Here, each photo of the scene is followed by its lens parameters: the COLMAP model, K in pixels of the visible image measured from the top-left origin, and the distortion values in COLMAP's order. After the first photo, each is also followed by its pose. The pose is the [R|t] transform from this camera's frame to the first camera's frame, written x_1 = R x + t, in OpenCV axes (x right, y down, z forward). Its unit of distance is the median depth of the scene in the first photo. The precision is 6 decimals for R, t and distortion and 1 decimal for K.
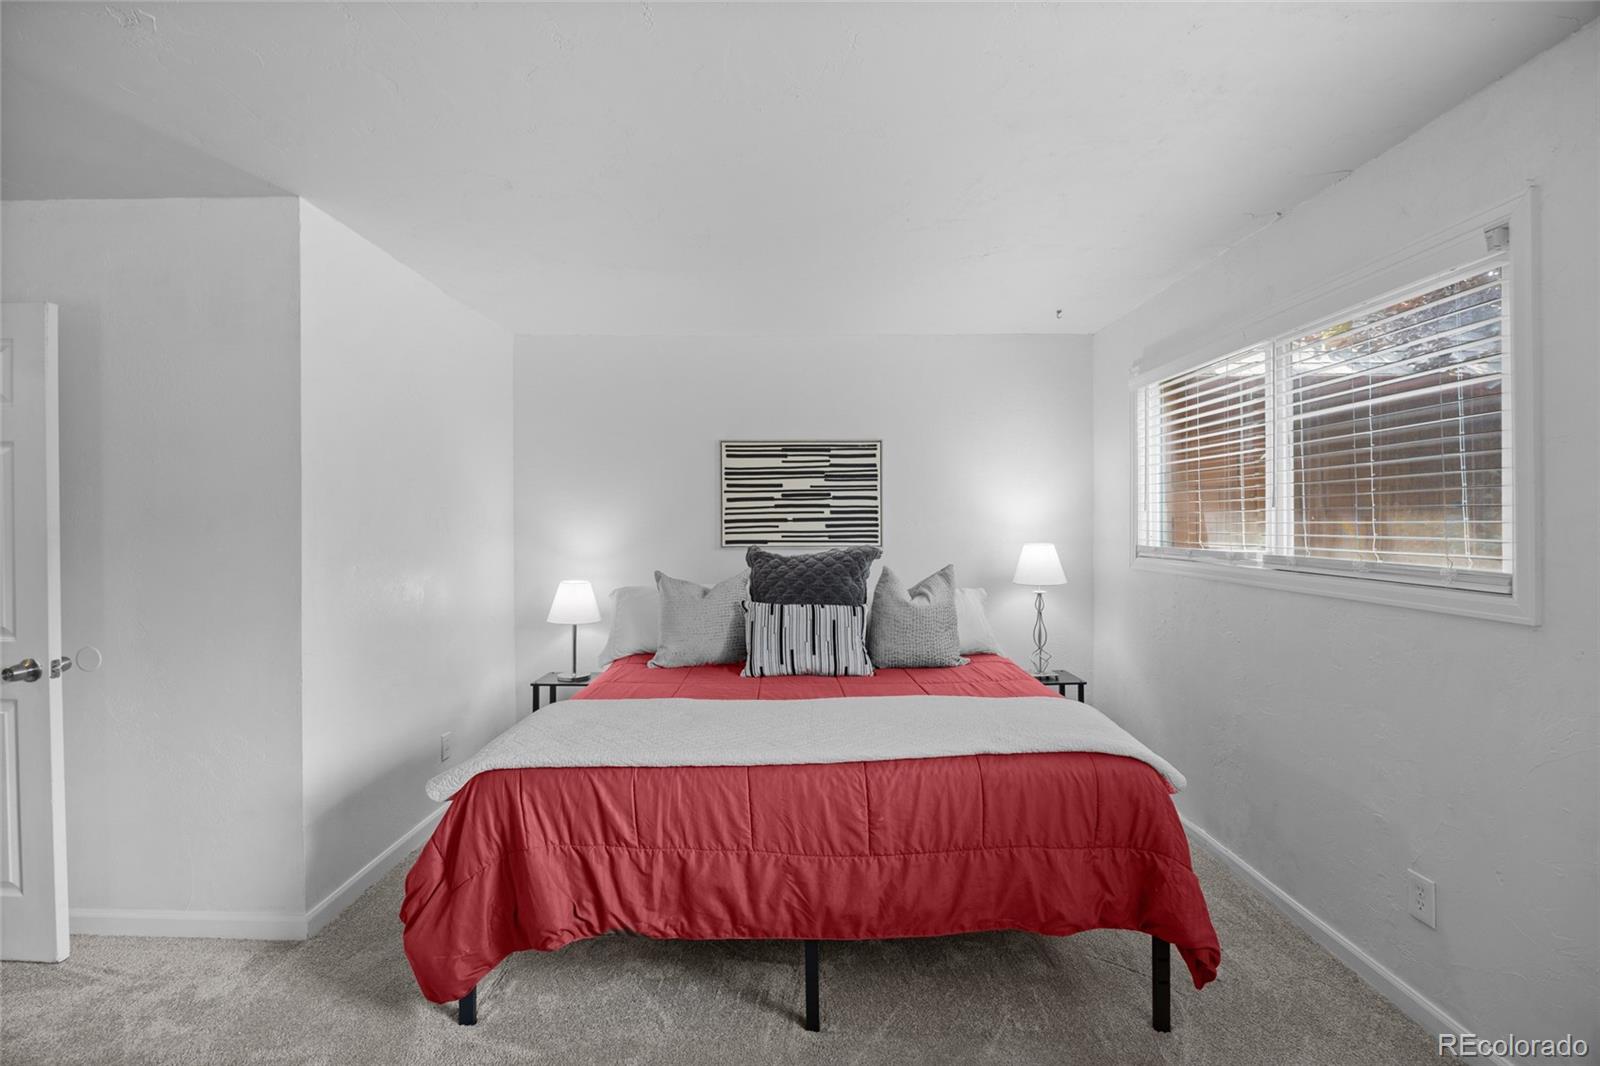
lens RADIAL K [[701.4, 0, 806.0], [0, 701.4, 523.9], [0, 0, 1]] dist [-0.018333, 0.001616]
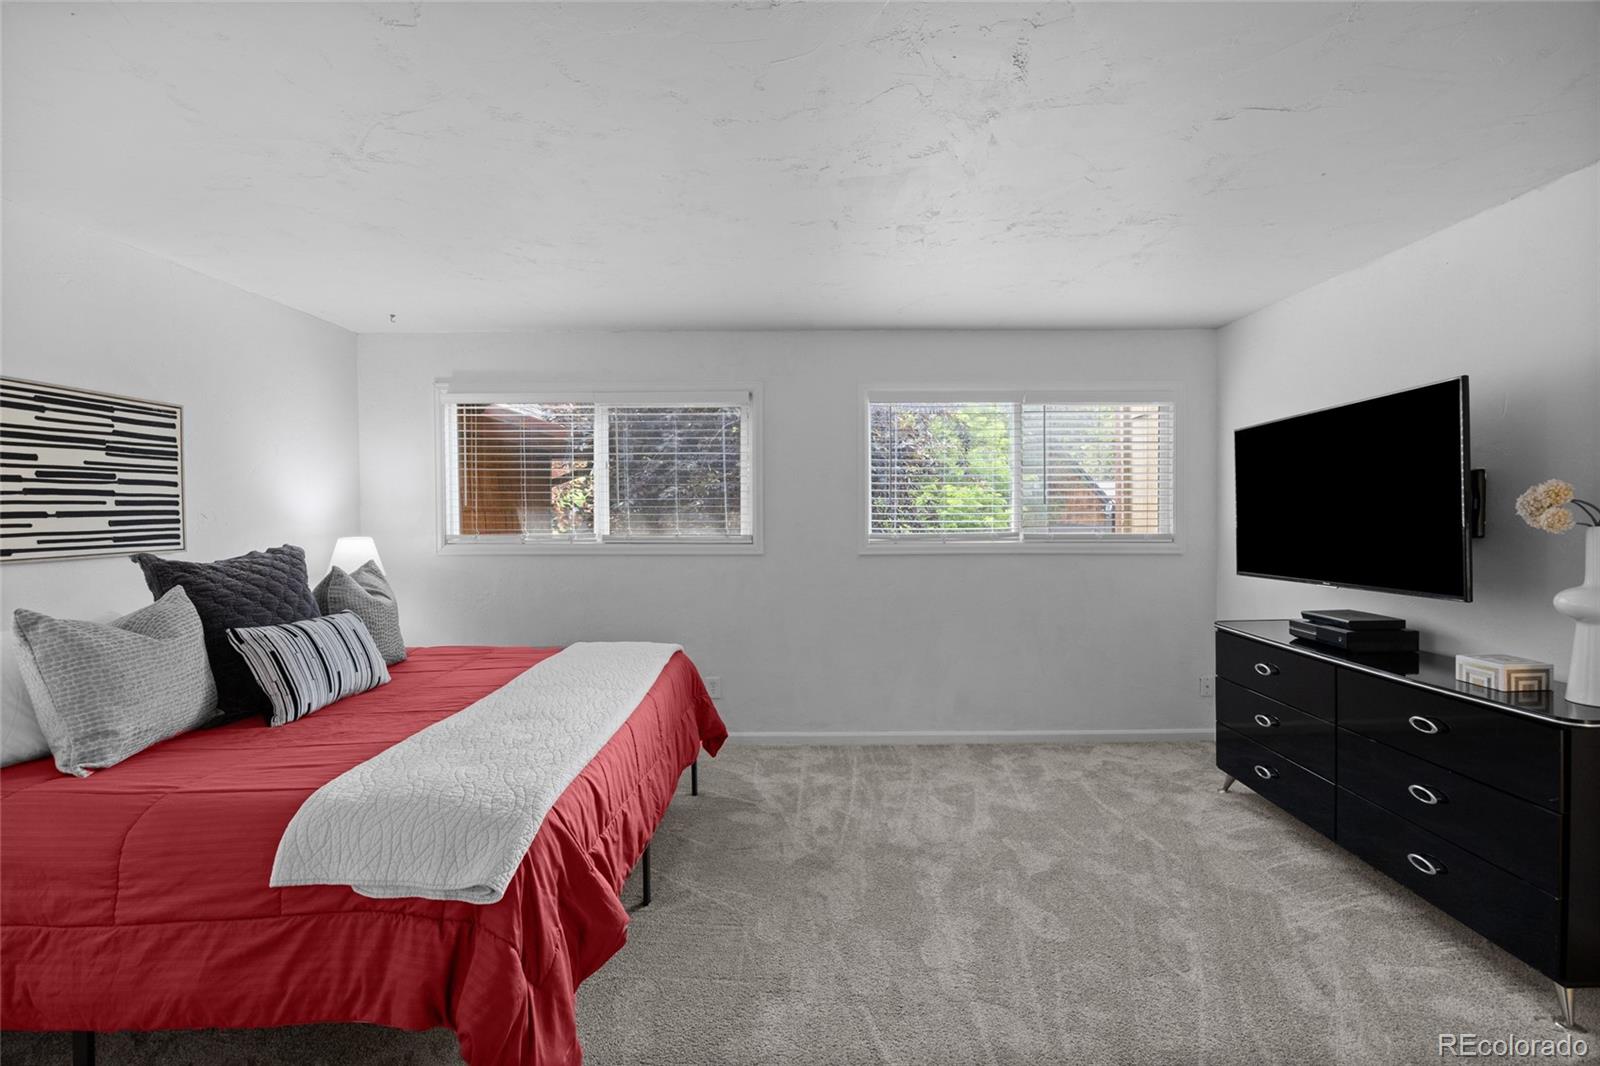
lens RADIAL K [[701.4, 0, 812.1], [0, 701.4, 532.9], [0, 0, 1]] dist [-0.018333, 0.001616]
pose [[0.001517, -0.029326, 0.999569, -0.626068], [0.007659, 0.999541, 0.029313, -0.001976], [-0.999970, 0.007611, 0.001741, 0.331519]]
